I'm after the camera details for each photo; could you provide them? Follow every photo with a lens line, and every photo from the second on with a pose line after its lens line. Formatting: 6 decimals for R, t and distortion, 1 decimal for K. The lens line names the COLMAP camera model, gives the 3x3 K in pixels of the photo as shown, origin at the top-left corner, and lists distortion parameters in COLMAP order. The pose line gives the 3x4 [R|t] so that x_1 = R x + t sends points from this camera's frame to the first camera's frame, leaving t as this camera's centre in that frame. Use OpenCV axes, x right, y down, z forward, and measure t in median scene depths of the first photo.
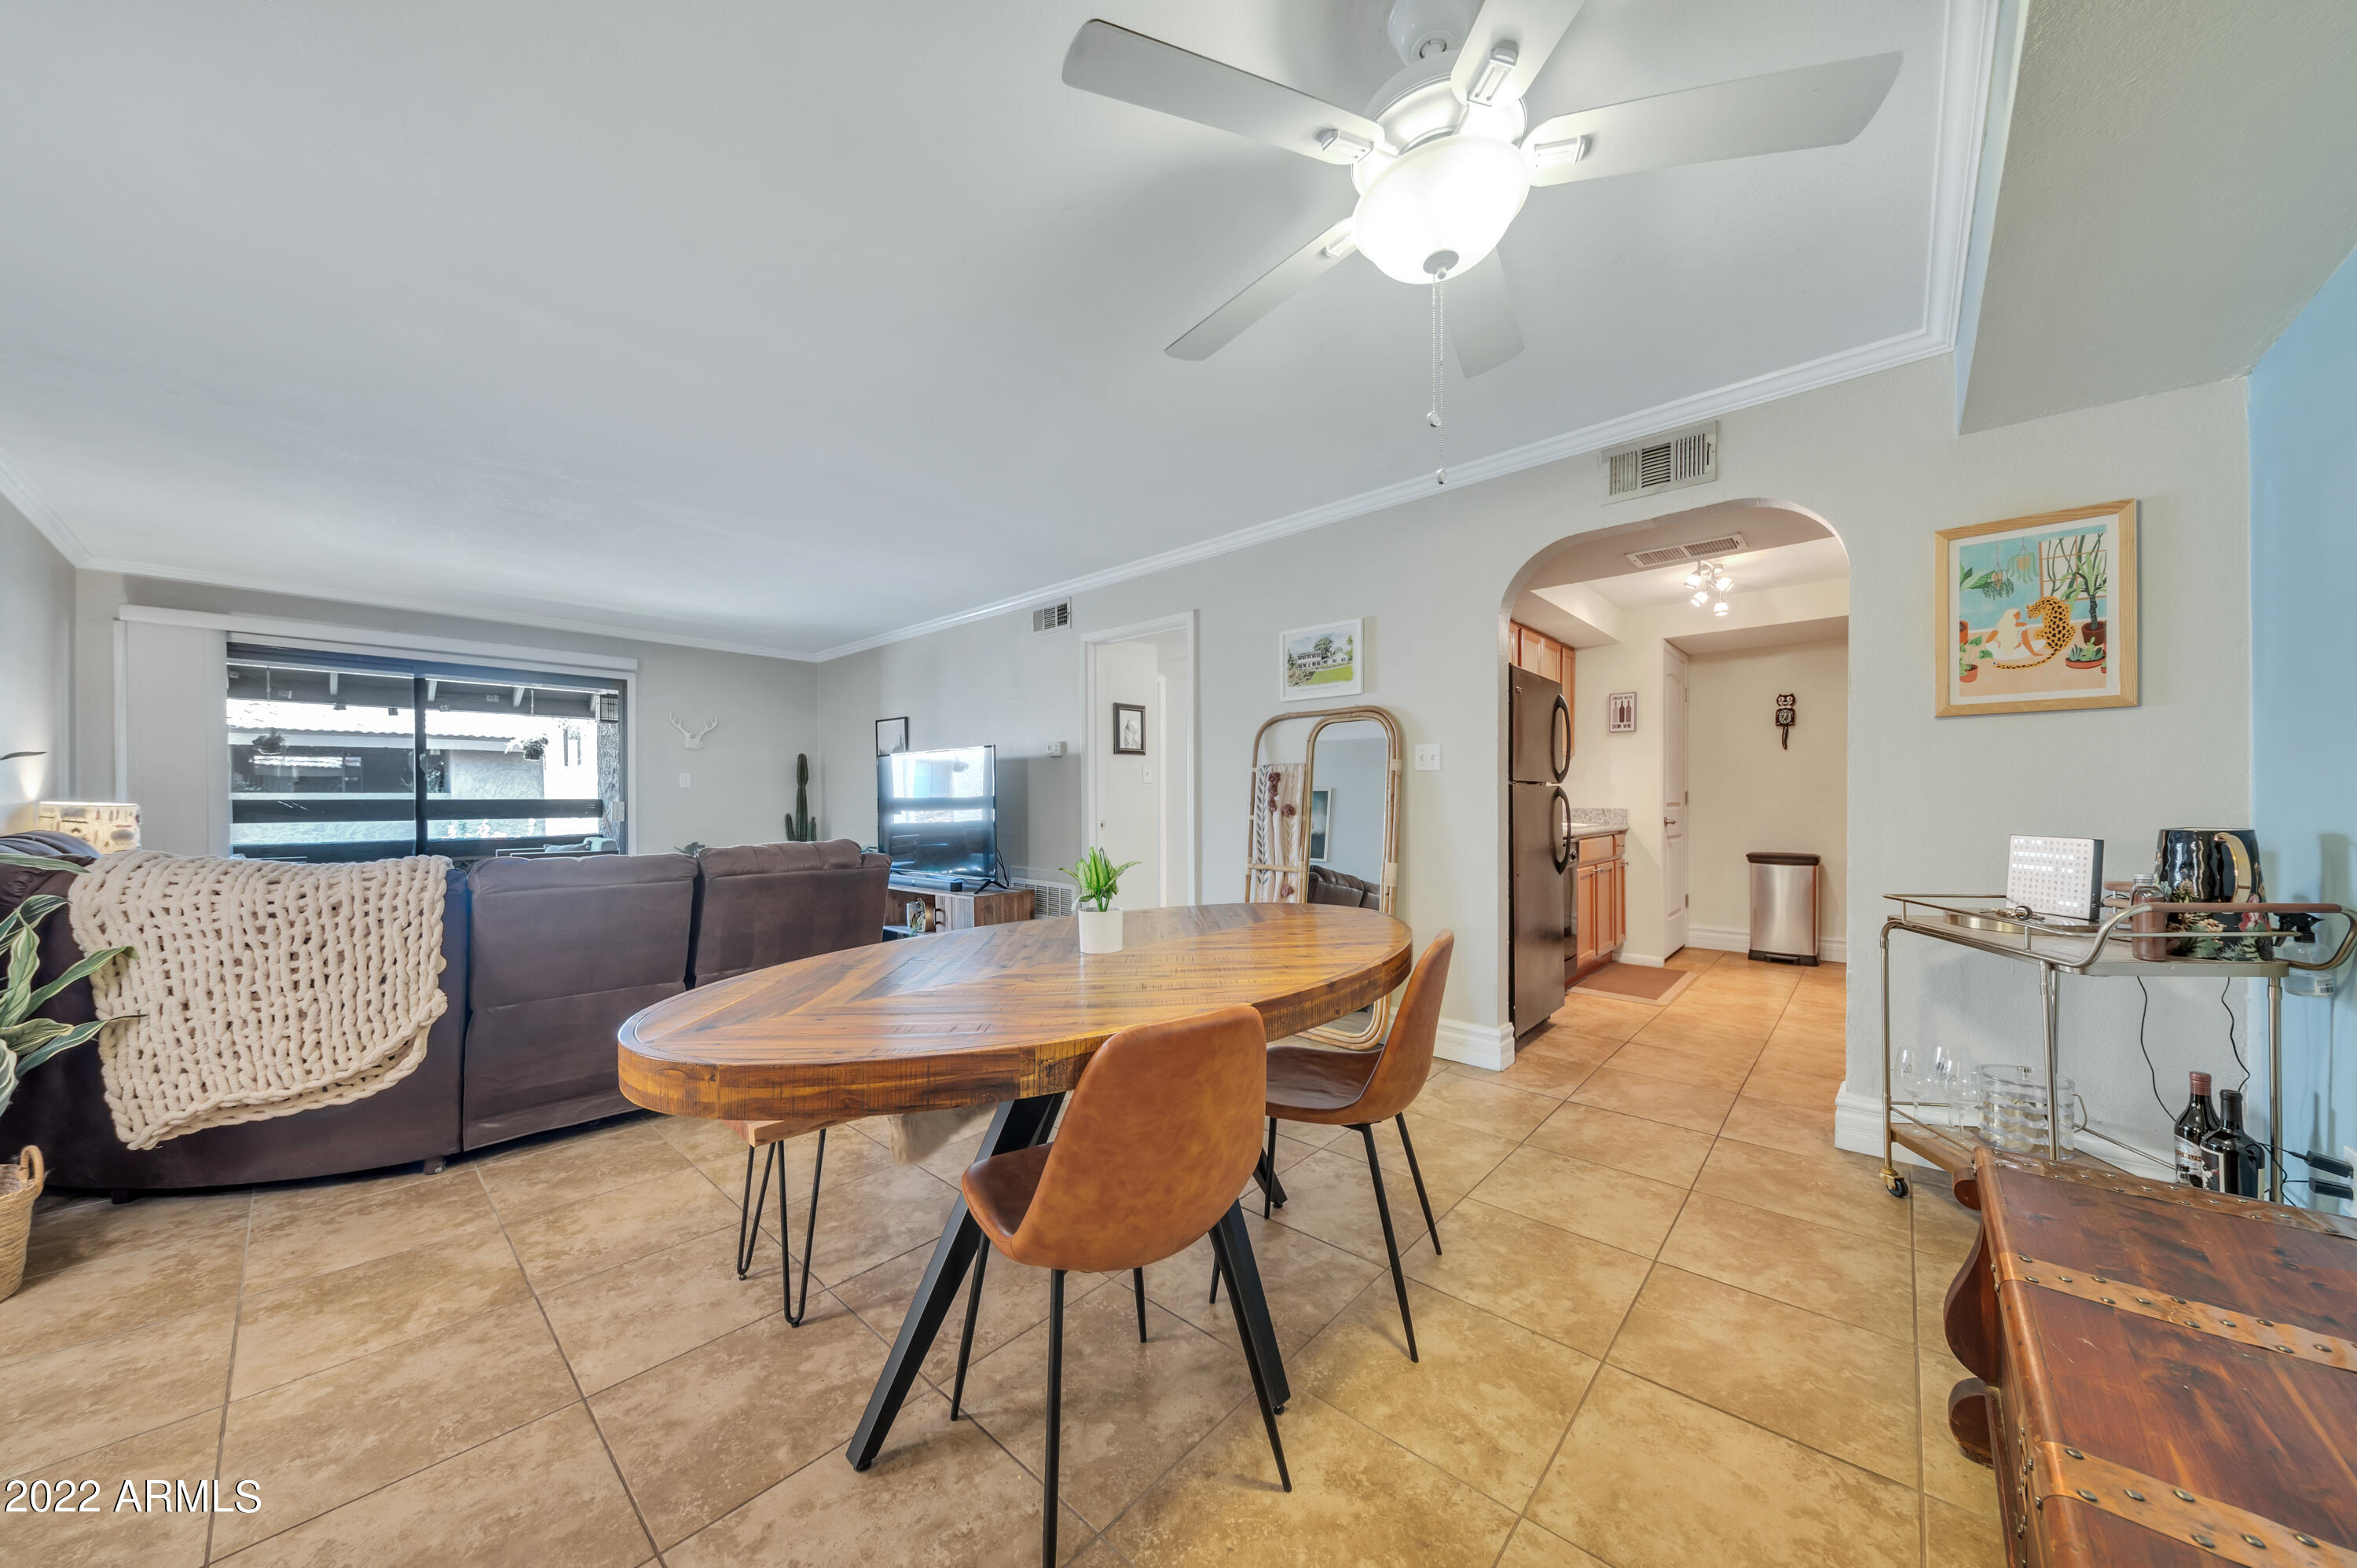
lens RADIAL K [[786.0, 0, 1178.3], [0, 786.0, 805.4], [0, 0, 1]] dist [0.001861, -0.002271]
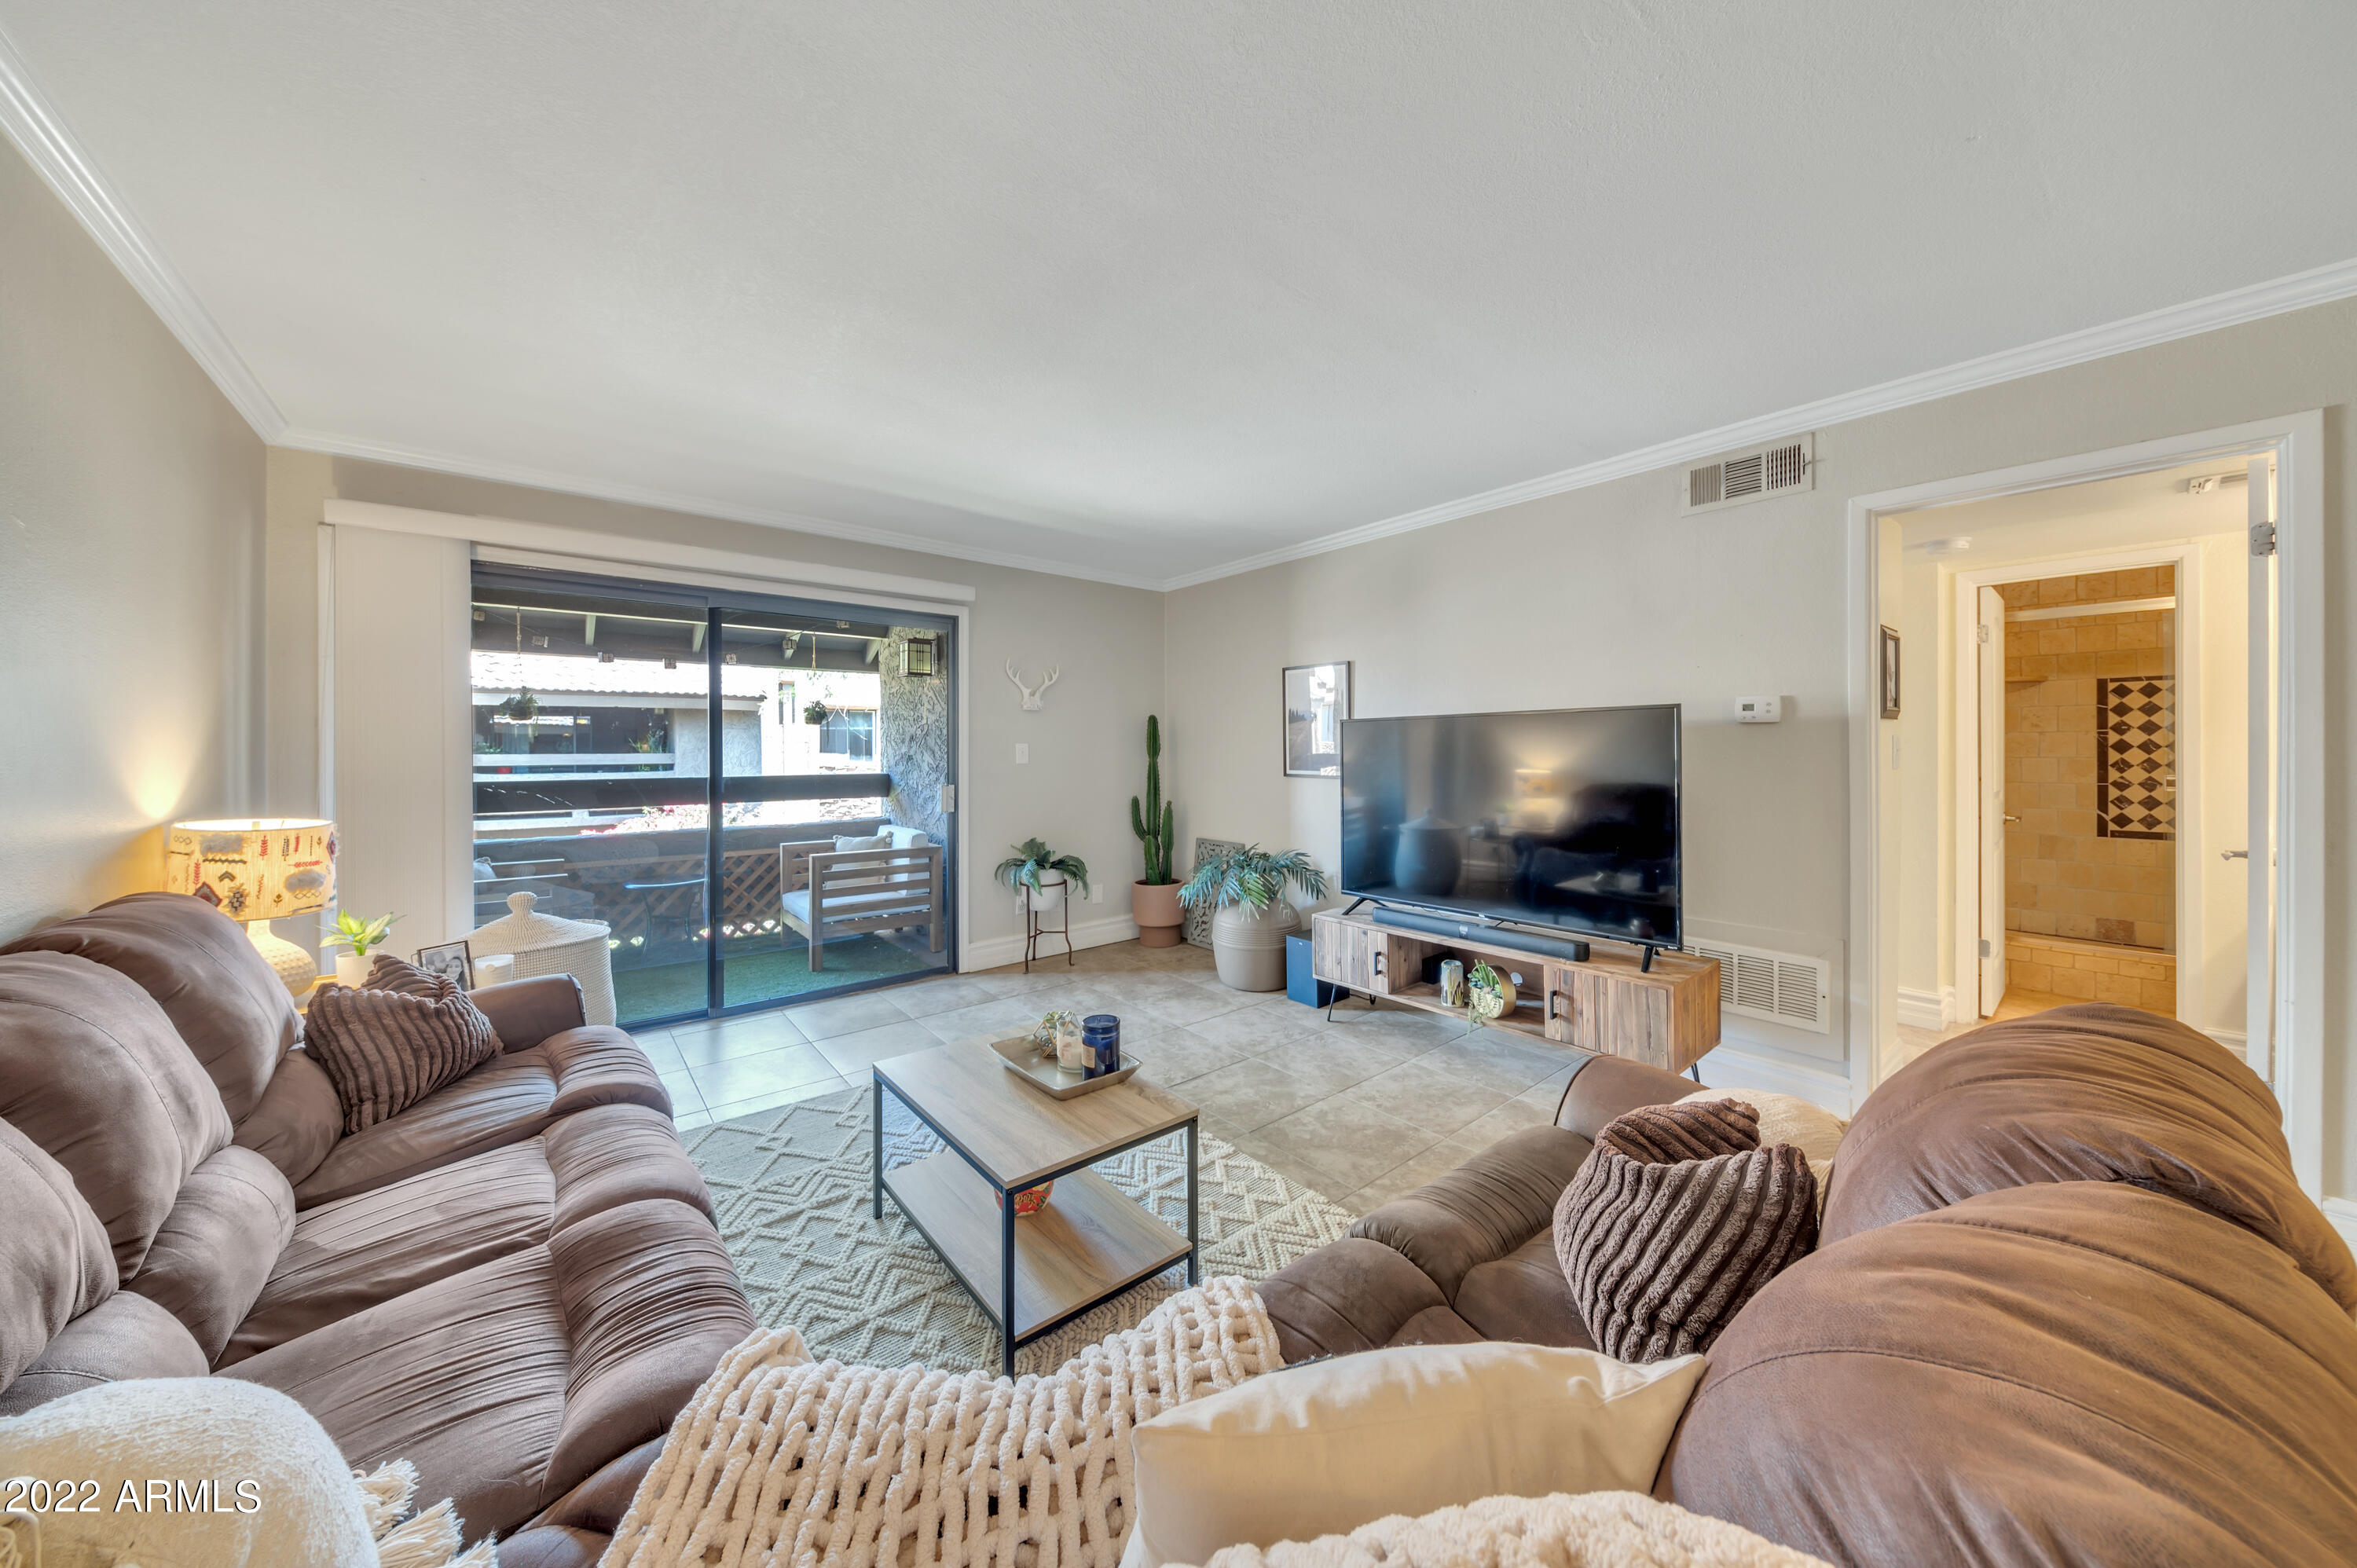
lens RADIAL K [[786.0, 0, 1206.6], [0, 786.0, 748.7], [0, 0, 1]] dist [0.001861, -0.002271]
pose [[0.991664, -0.001007, -0.128844, -0.409049], [-0.000119, 0.999962, -0.008726, -0.033537], [0.128848, 0.008668, 0.991626, 0.338096]]
